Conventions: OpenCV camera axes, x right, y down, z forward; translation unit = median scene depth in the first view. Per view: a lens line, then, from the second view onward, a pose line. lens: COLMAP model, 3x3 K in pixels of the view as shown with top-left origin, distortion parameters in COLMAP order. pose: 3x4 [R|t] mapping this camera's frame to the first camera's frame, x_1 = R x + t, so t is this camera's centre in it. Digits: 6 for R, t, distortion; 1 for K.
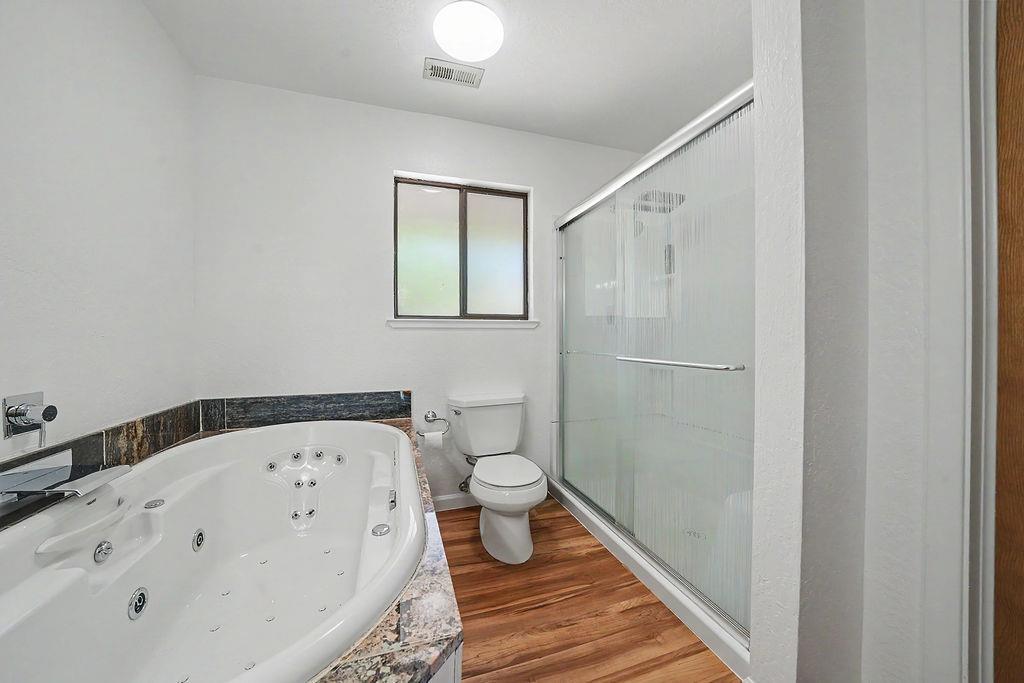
lens RADIAL K [[359.7, 0, 508.4], [0, 359.7, 341.8], [0, 0, 1]] dist [-0.019509, 0.000177]
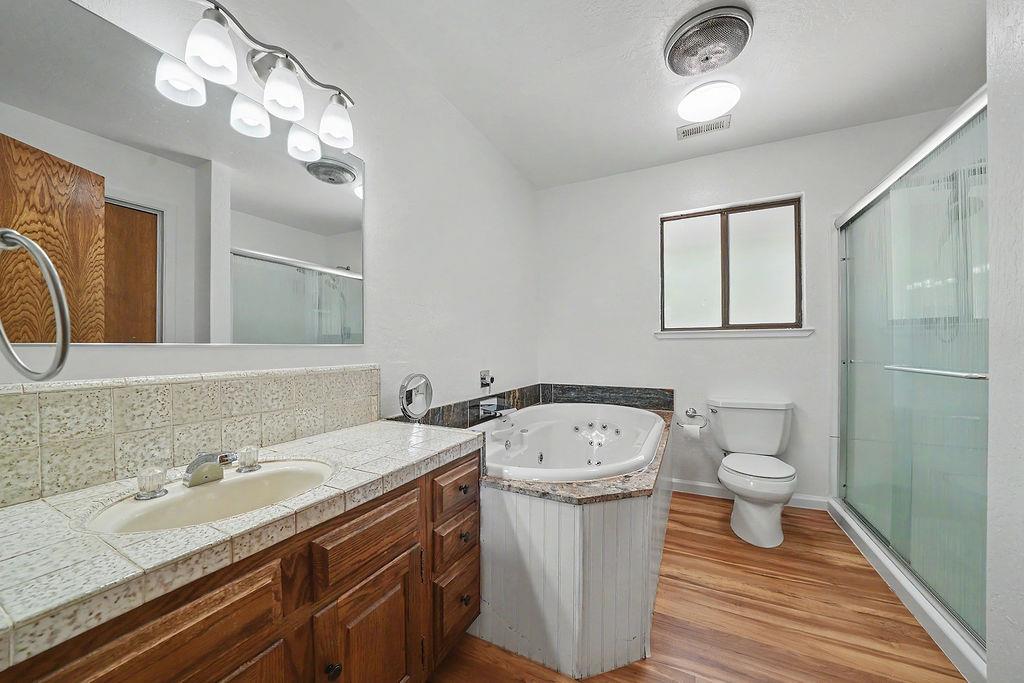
lens RADIAL K [[359.7, 0, 508.4], [0, 359.7, 341.8], [0, 0, 1]] dist [-0.019509, 0.000177]
pose [[0.709285, -0.011604, -0.704826, 0.214226], [-0.005634, 0.999739, -0.022129, 0.003315], [0.704899, 0.019667, 0.709035, -0.303593]]
